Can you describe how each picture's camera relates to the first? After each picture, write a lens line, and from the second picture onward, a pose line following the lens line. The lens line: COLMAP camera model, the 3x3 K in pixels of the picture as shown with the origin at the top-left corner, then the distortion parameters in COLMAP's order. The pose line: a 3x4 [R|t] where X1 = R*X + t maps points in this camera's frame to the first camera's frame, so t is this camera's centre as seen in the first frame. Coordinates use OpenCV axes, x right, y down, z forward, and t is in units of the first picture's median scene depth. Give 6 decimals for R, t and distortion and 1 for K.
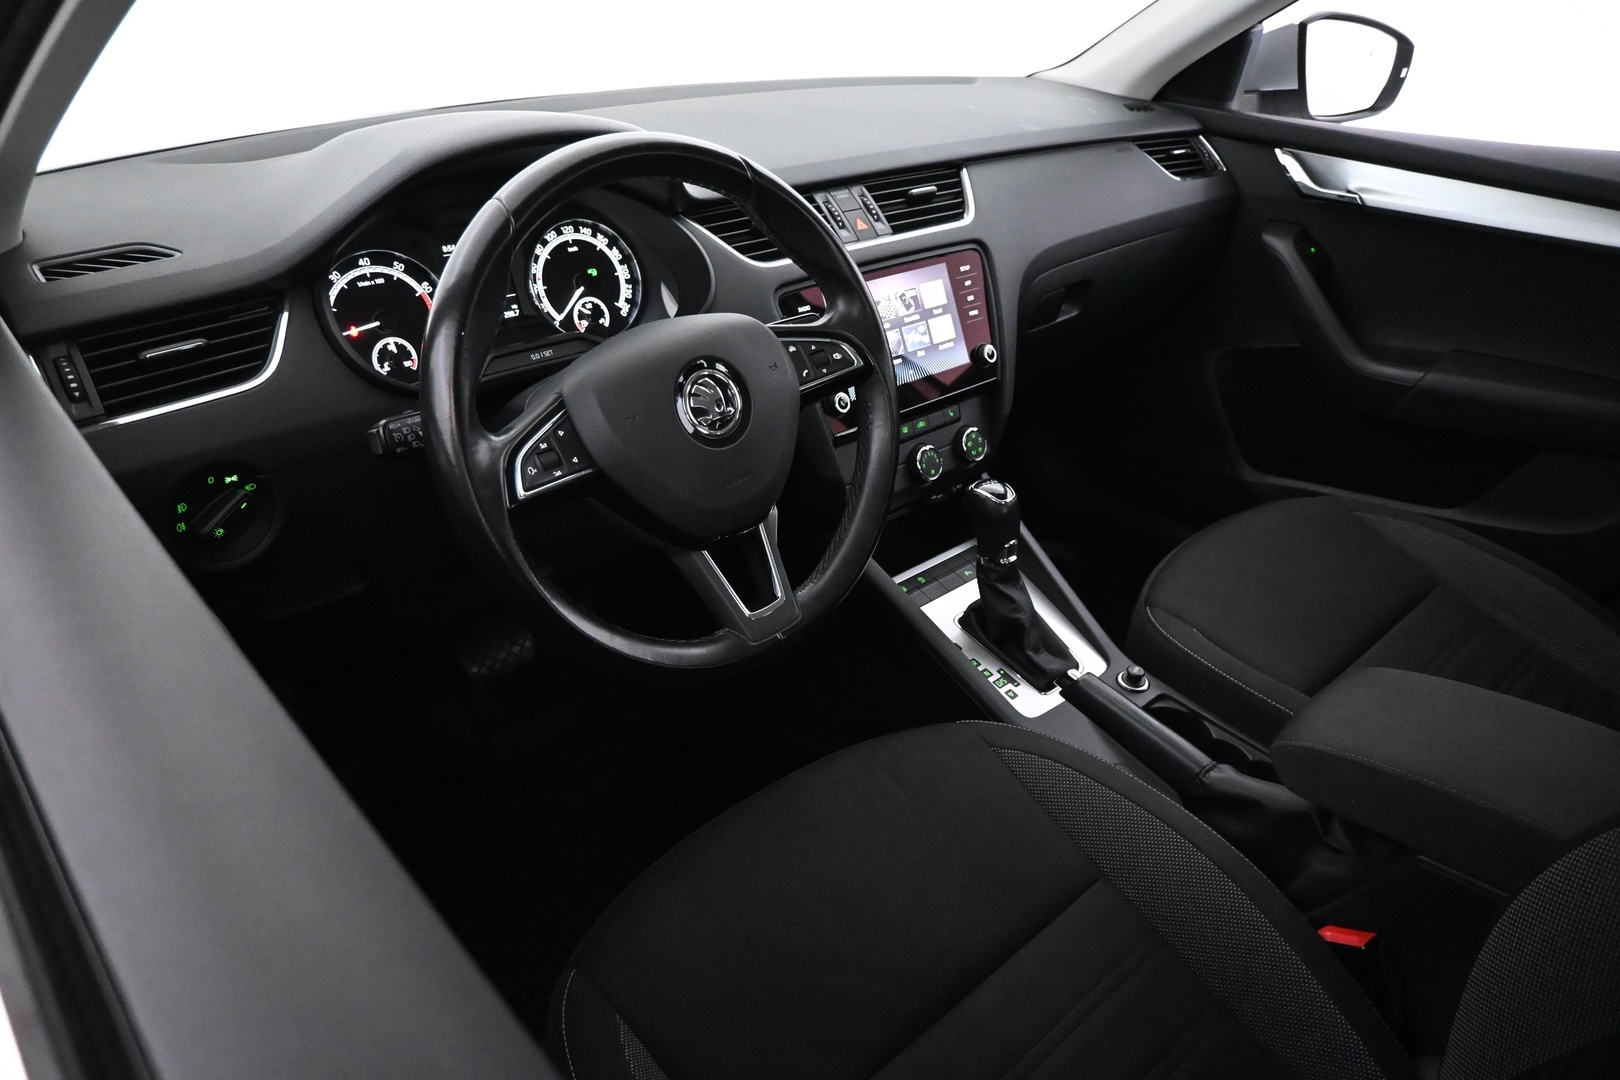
lens RADIAL K [[1104.8, 0, 819.0], [0, 1104.8, 531.0], [0, 0, 1]] dist [-0.006703, 0.008473]
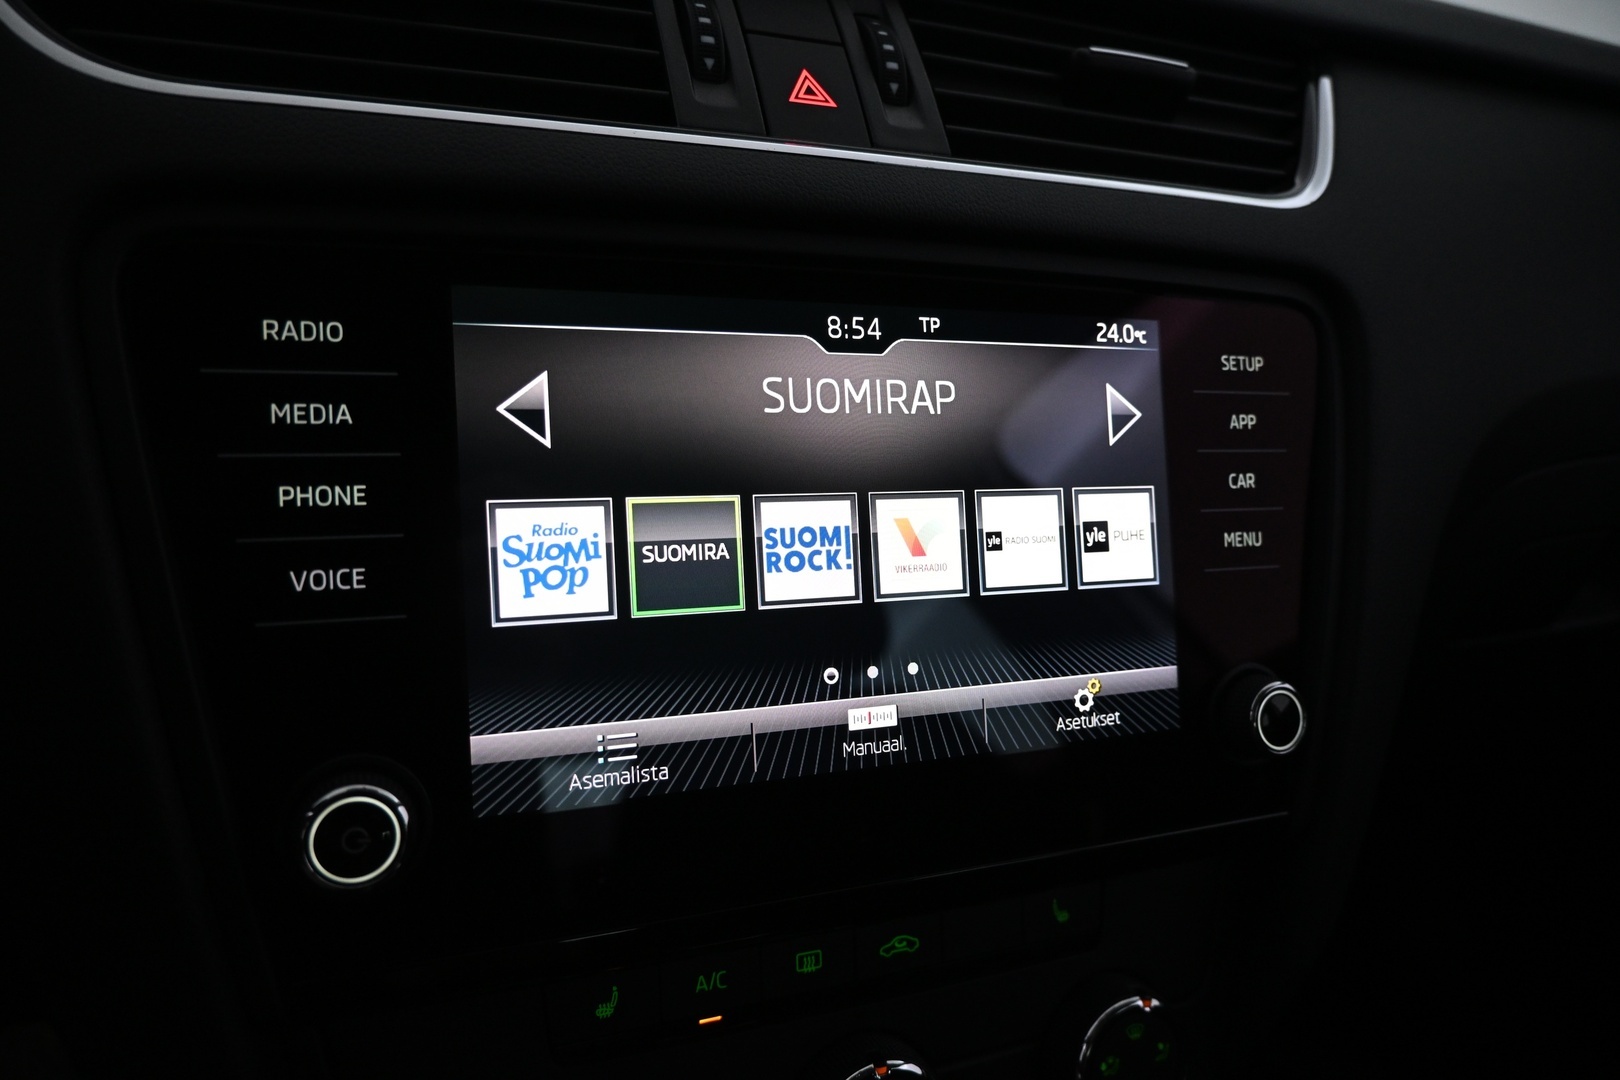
lens RADIAL K [[1104.8, 0, 811.0], [0, 1104.8, 539.6], [0, 0, 1]] dist [-0.006703, 0.008473]
pose [[0.929431, 0.210538, -0.303038, 0.143170], [-0.253294, 0.961224, -0.109048, -0.166624], [0.268329, 0.178110, 0.946719, 0.843625]]
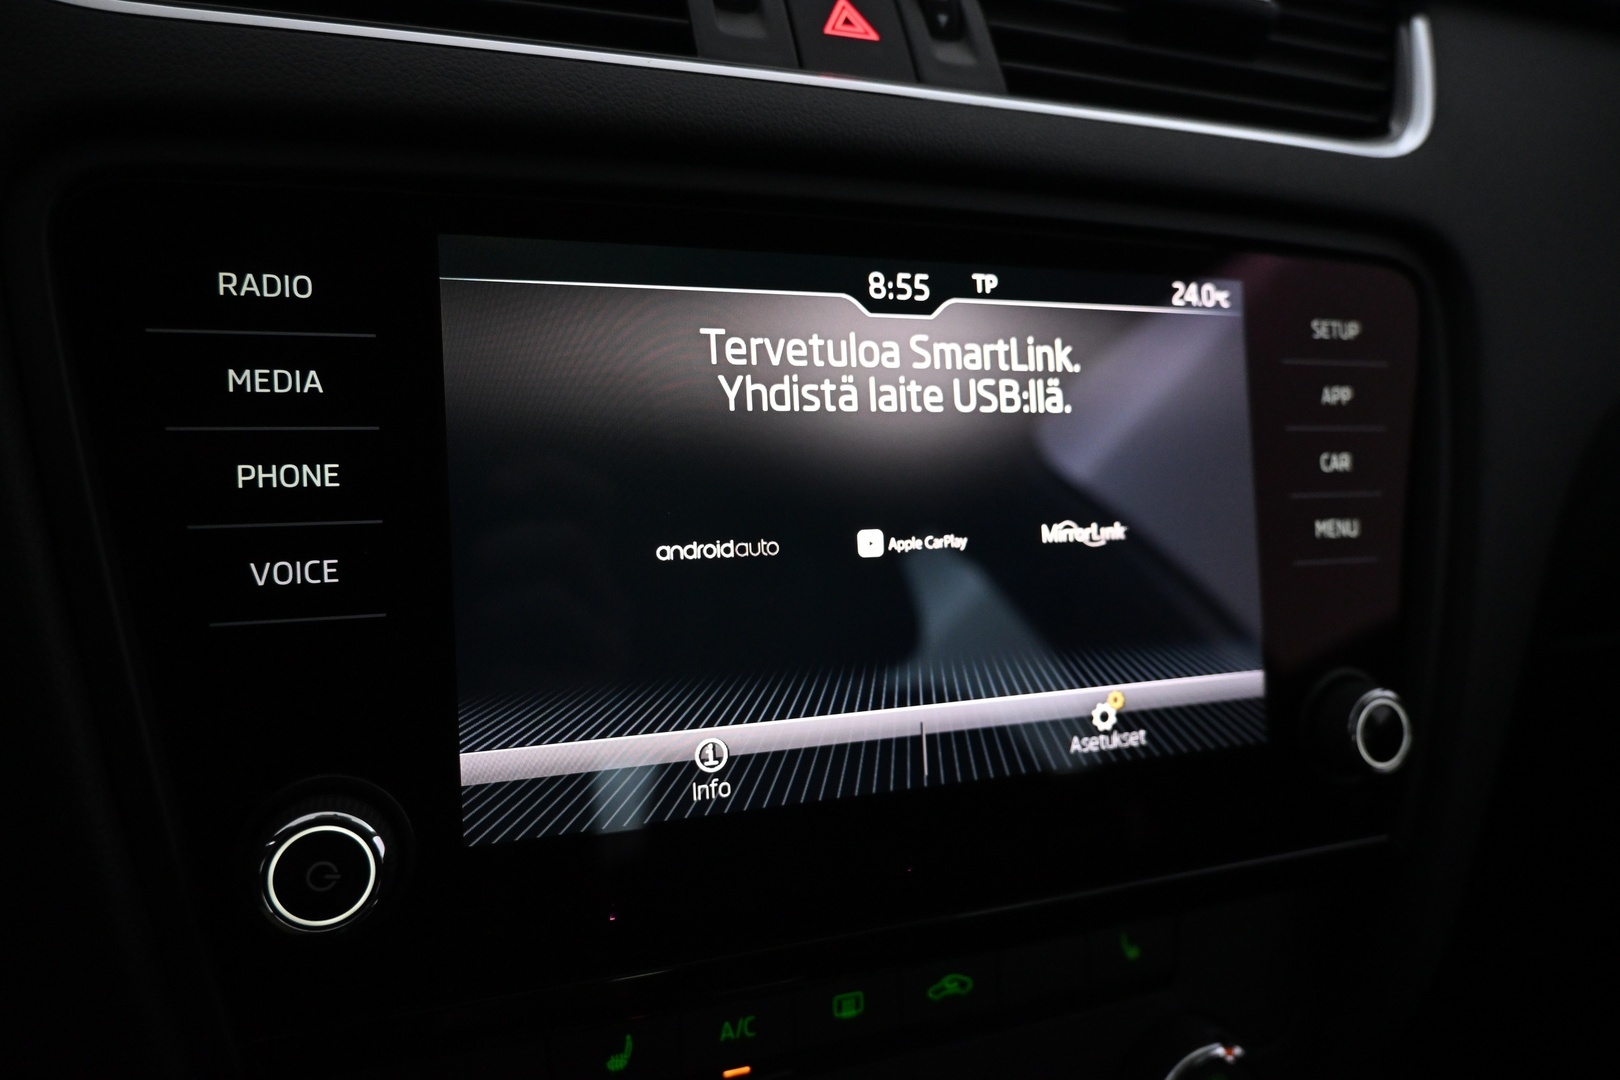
lens RADIAL K [[1104.8, 0, 810.3], [0, 1104.8, 540.6], [0, 0, 1]] dist [-0.006703, 0.008473]
pose [[0.920870, 0.210881, -0.327914, 0.132795], [-0.255325, 0.961828, -0.098471, -0.167749], [0.294631, 0.174404, 0.939562, 0.871467]]
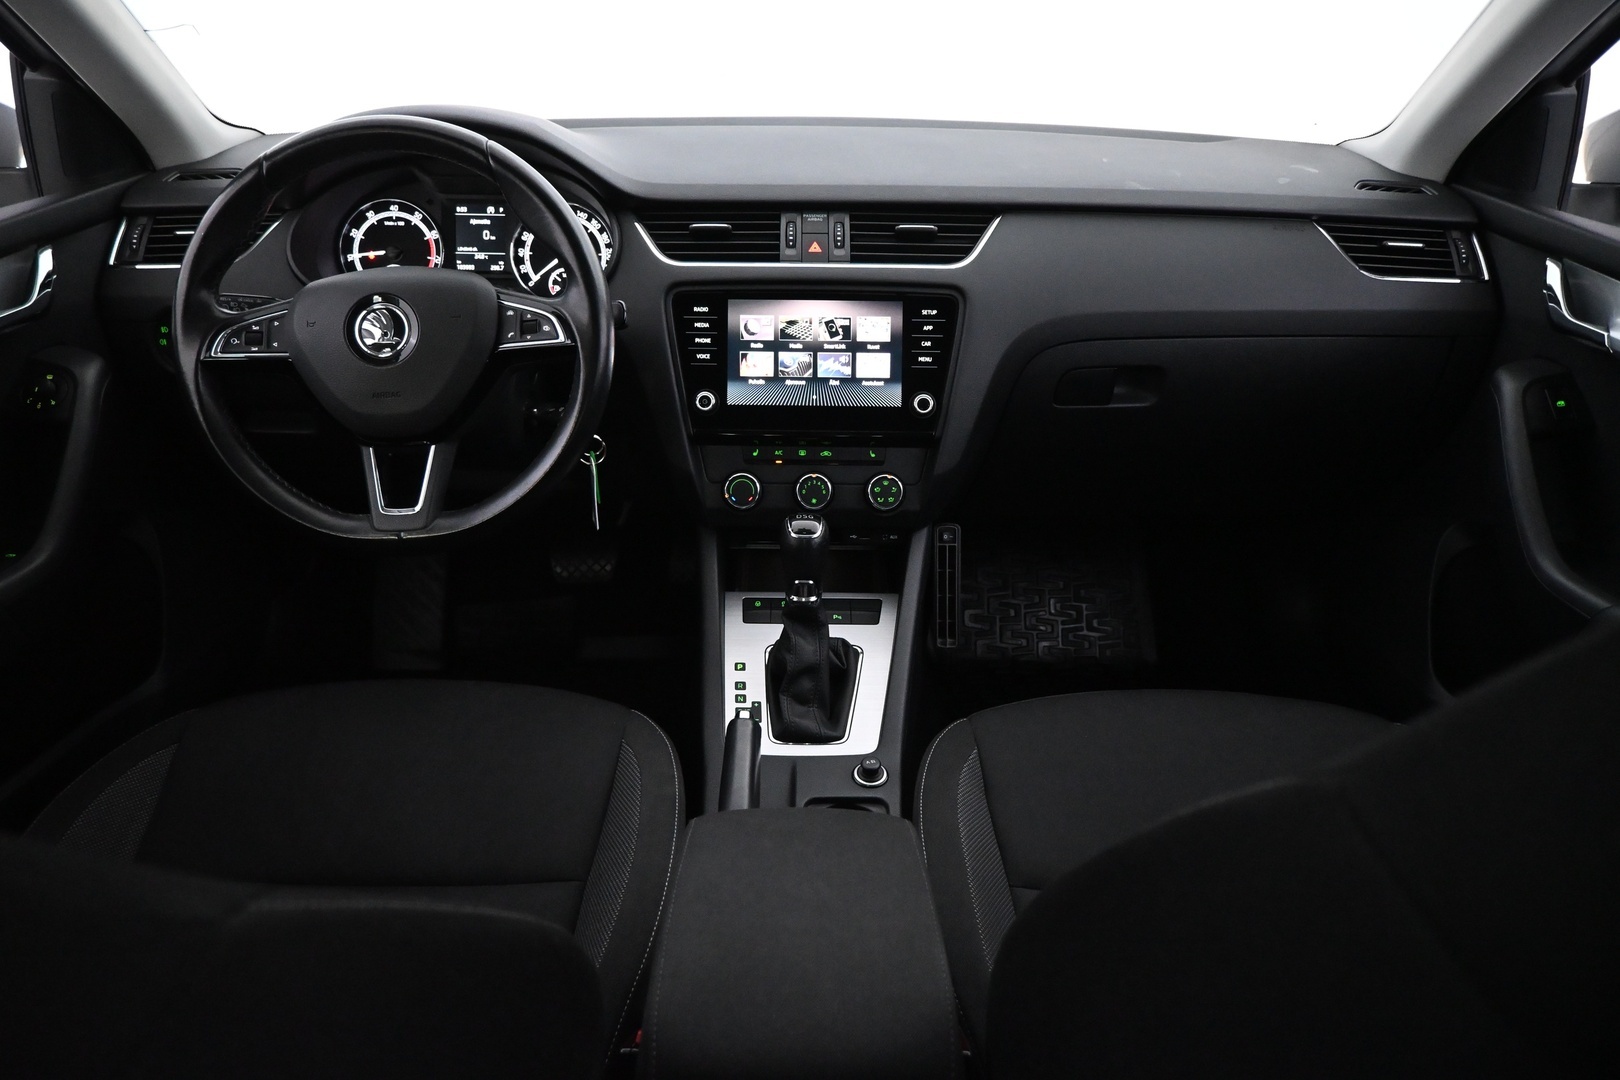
lens RADIAL K [[1104.8, 0, 816.1], [0, 1104.8, 529.5], [0, 0, 1]] dist [-0.006703, 0.008473]
pose [[0.740310, 0.284255, -0.609212, 0.791578], [-0.319317, 0.946140, 0.053432, -0.091568], [0.591589, 0.154976, 0.791205, 0.247045]]
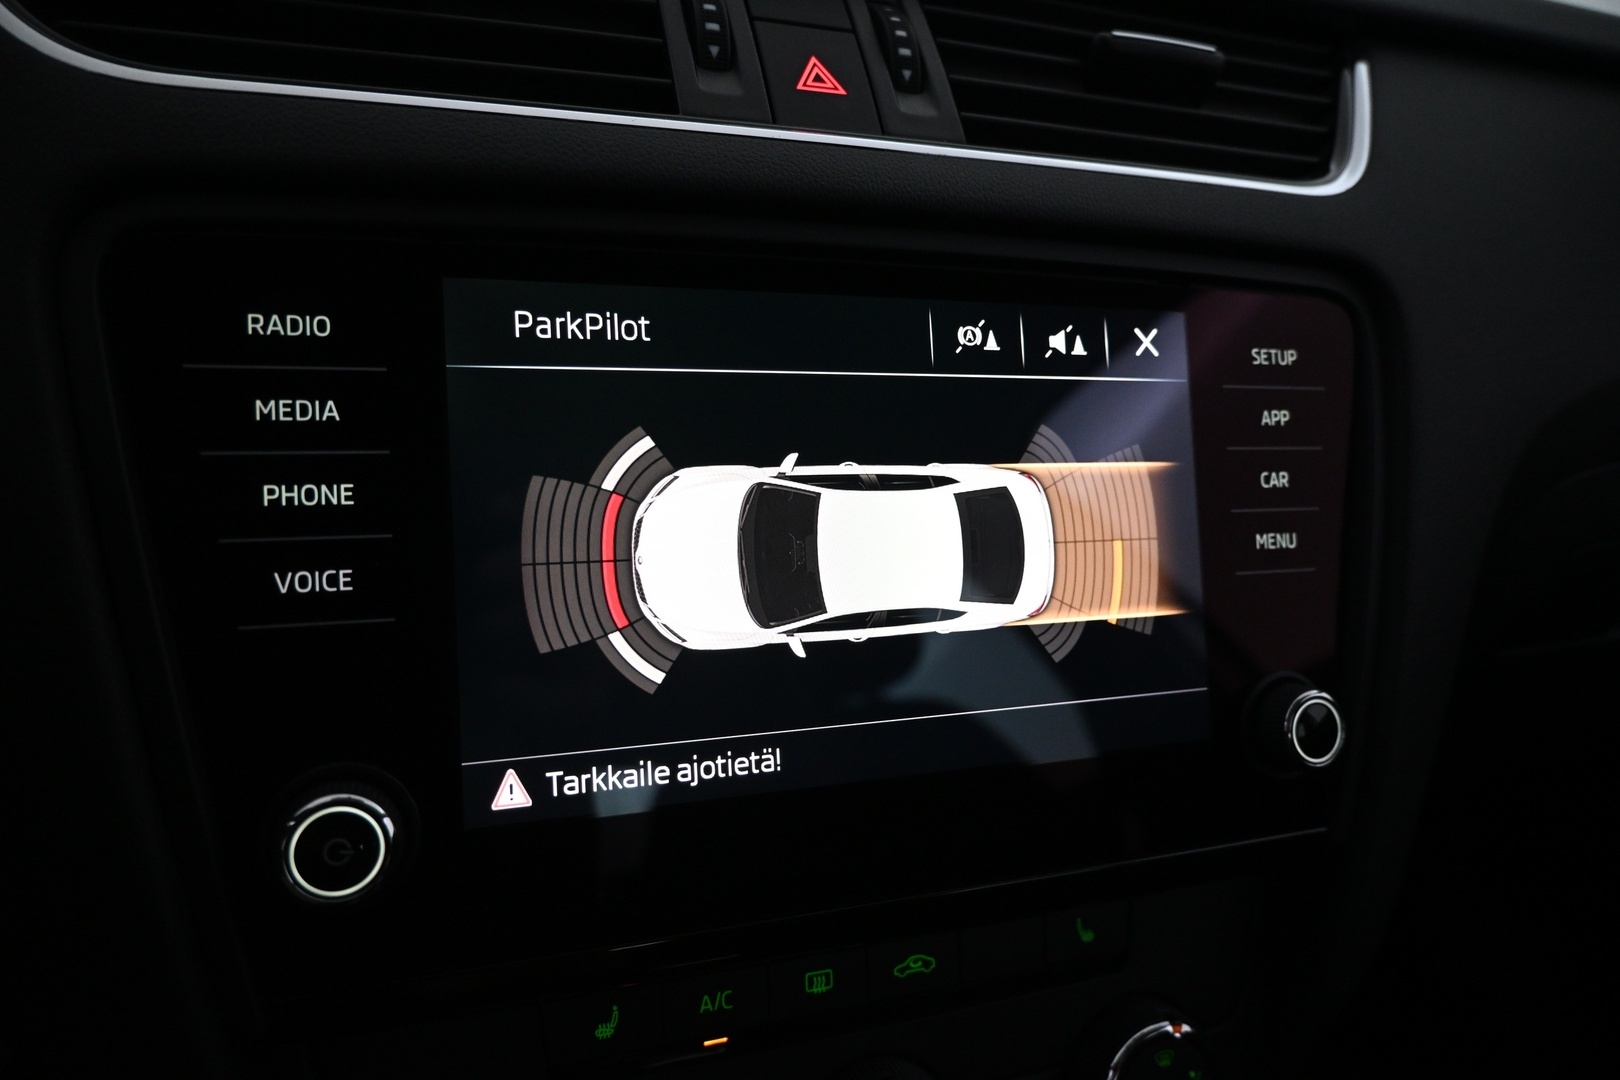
lens RADIAL K [[1104.8, 0, 811.4], [0, 1104.8, 539.8], [0, 0, 1]] dist [-0.006703, 0.008473]
pose [[0.919332, 0.204517, -0.336157, 0.146562], [-0.254312, 0.960732, -0.110995, -0.167011], [0.300256, 0.187530, 0.935243, 0.854800]]
